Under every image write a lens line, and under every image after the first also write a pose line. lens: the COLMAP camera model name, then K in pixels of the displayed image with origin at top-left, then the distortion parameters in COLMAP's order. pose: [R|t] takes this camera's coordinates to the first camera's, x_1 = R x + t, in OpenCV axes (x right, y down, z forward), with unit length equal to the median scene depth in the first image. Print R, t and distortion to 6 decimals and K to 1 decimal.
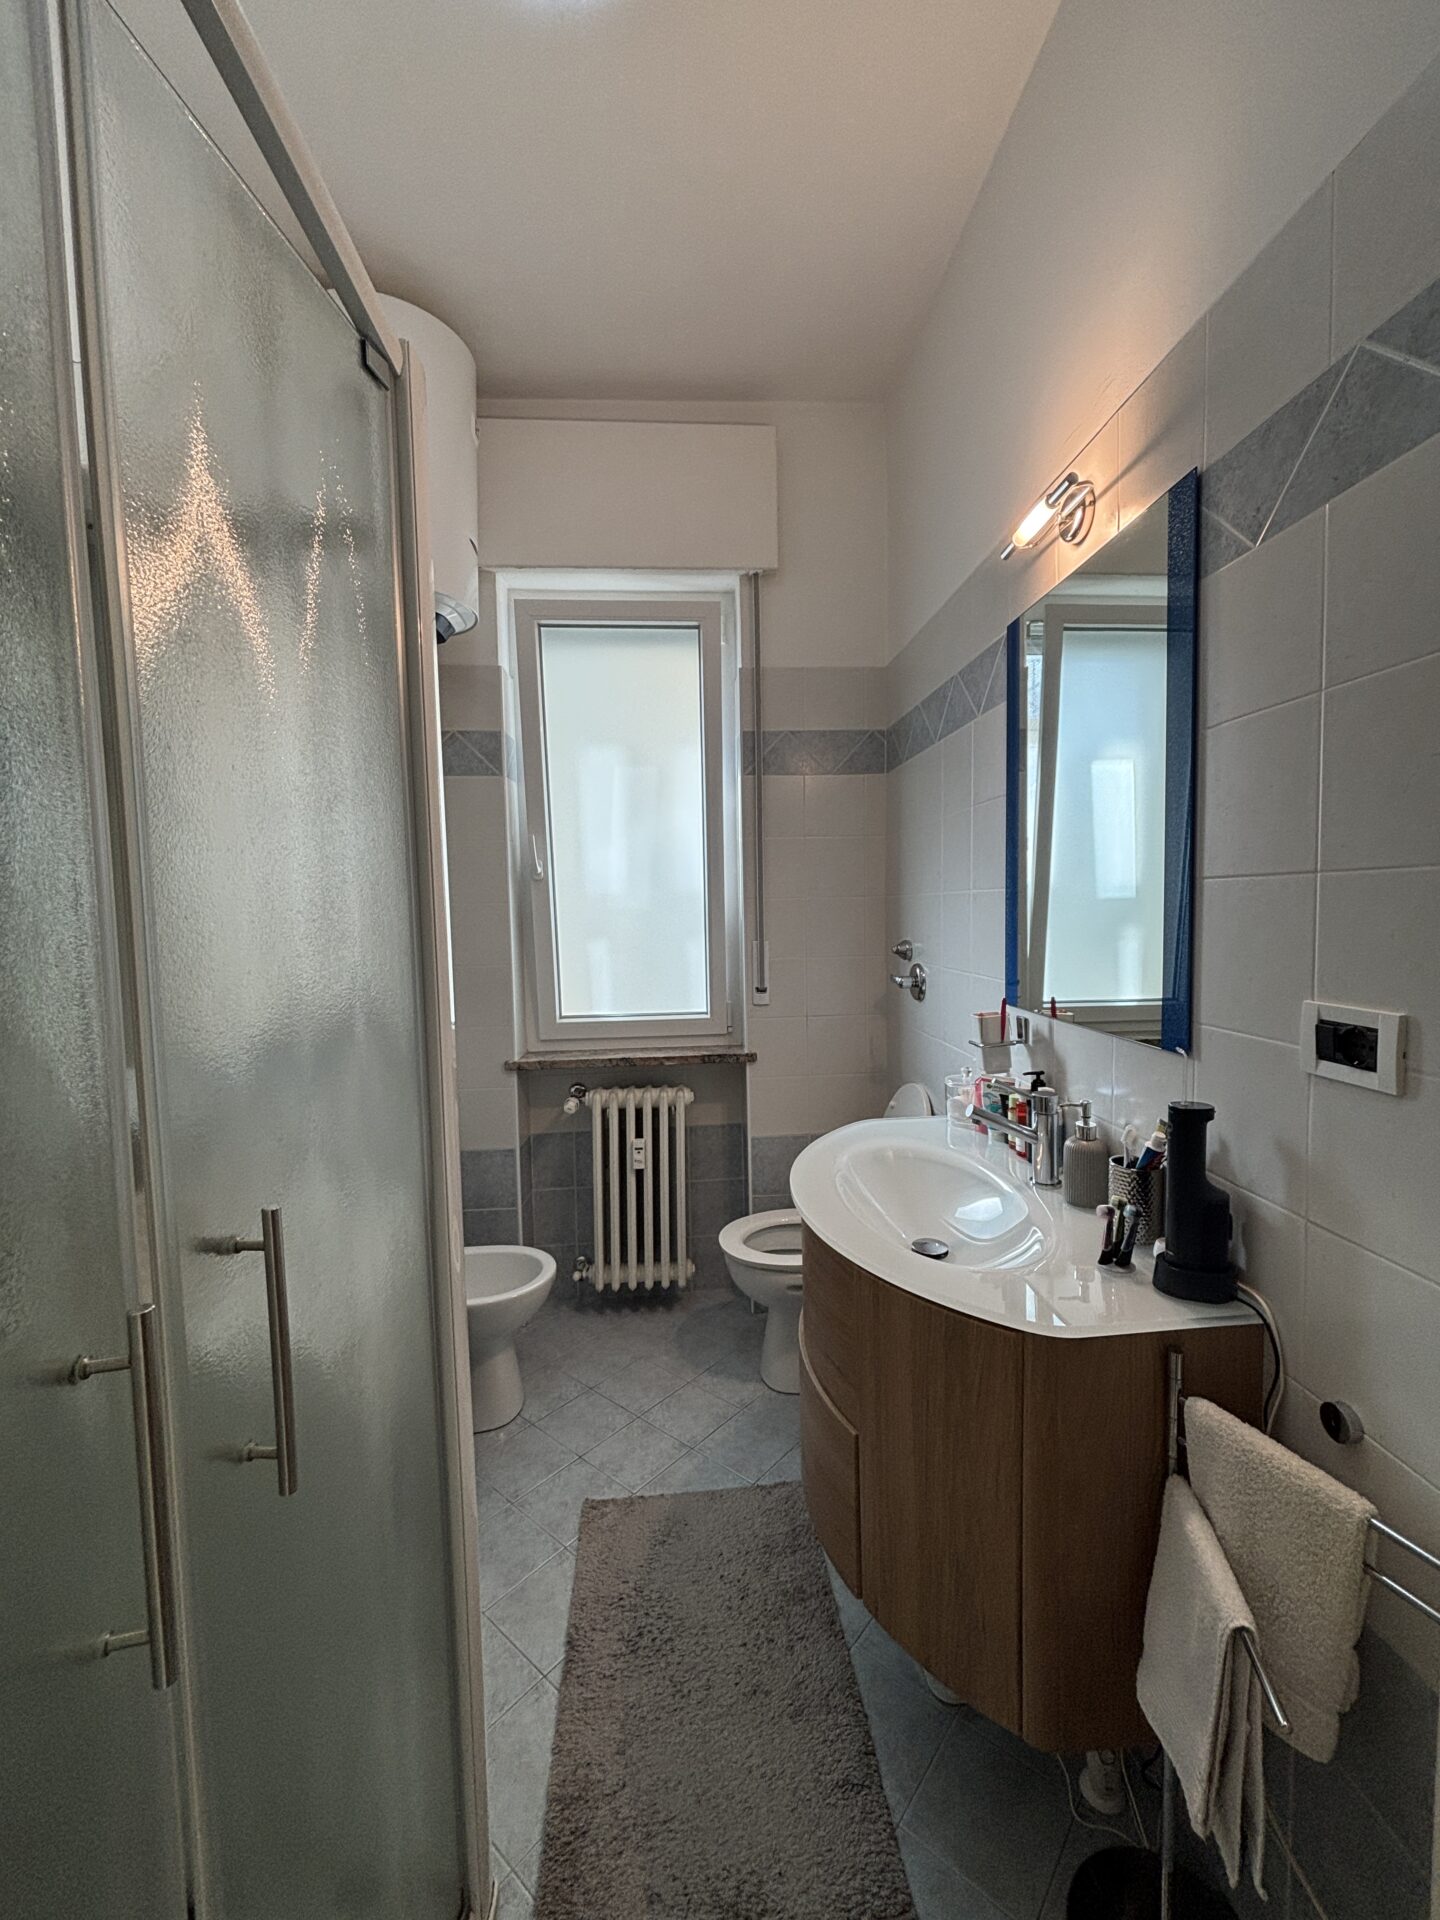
lens RADIAL K [[775.5, 0, 722.9], [0, 775.5, 957.9], [0, 0, 1]] dist [0.003137, -0.001033]
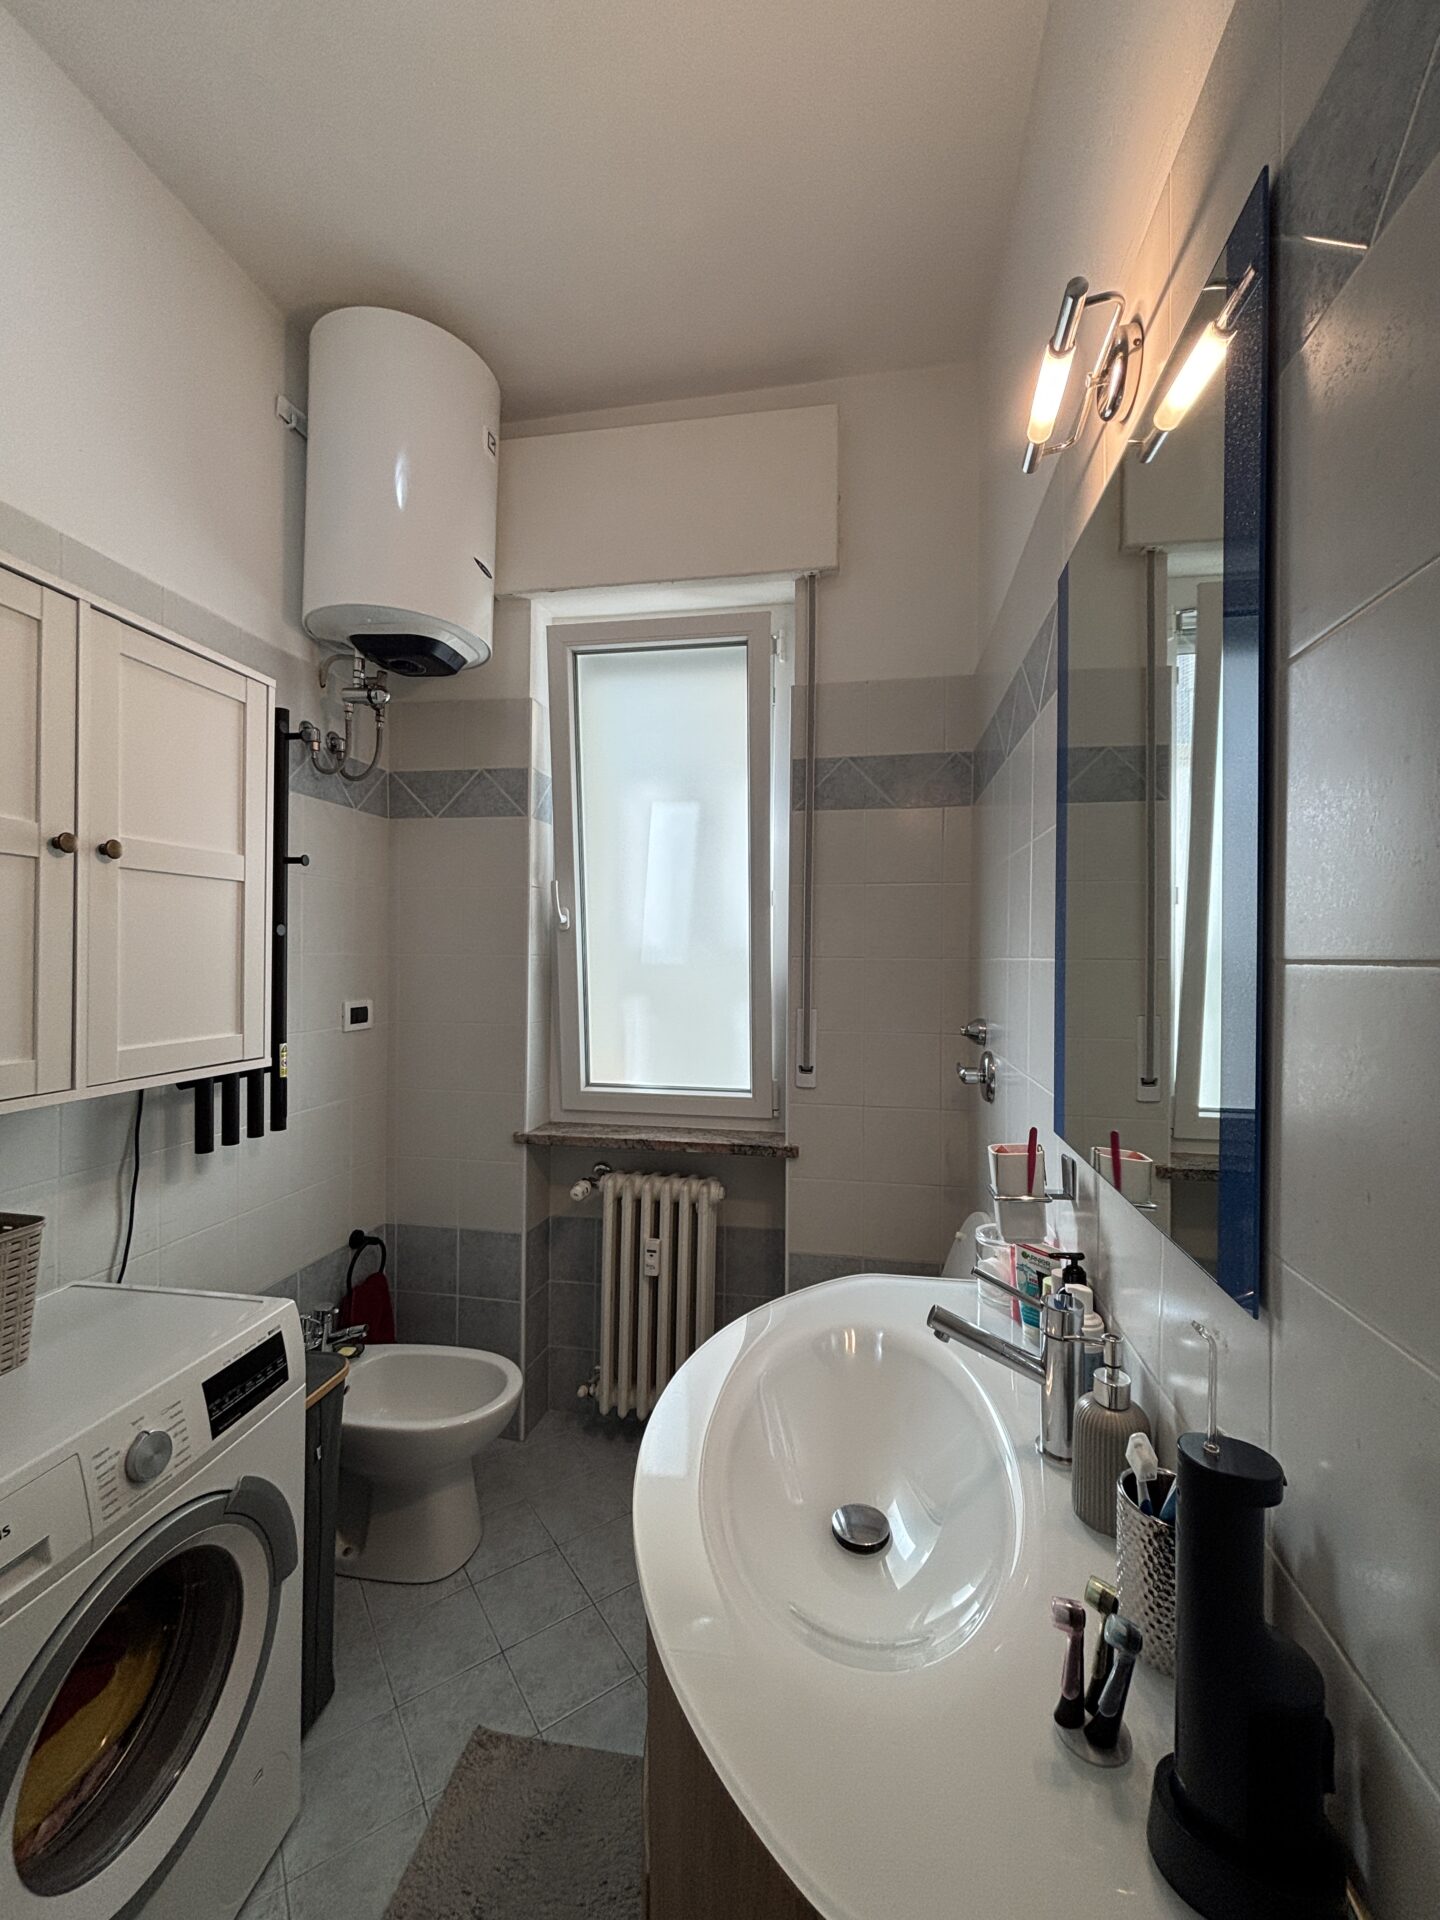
lens RADIAL K [[775.5, 0, 722.3], [0, 775.5, 957.5], [0, 0, 1]] dist [0.003137, -0.001033]
pose [[0.969149, 0.028239, -0.244854, 0.163080], [-0.043840, 0.997324, -0.058502, -0.025298], [0.242546, 0.067431, 0.967793, 0.181351]]
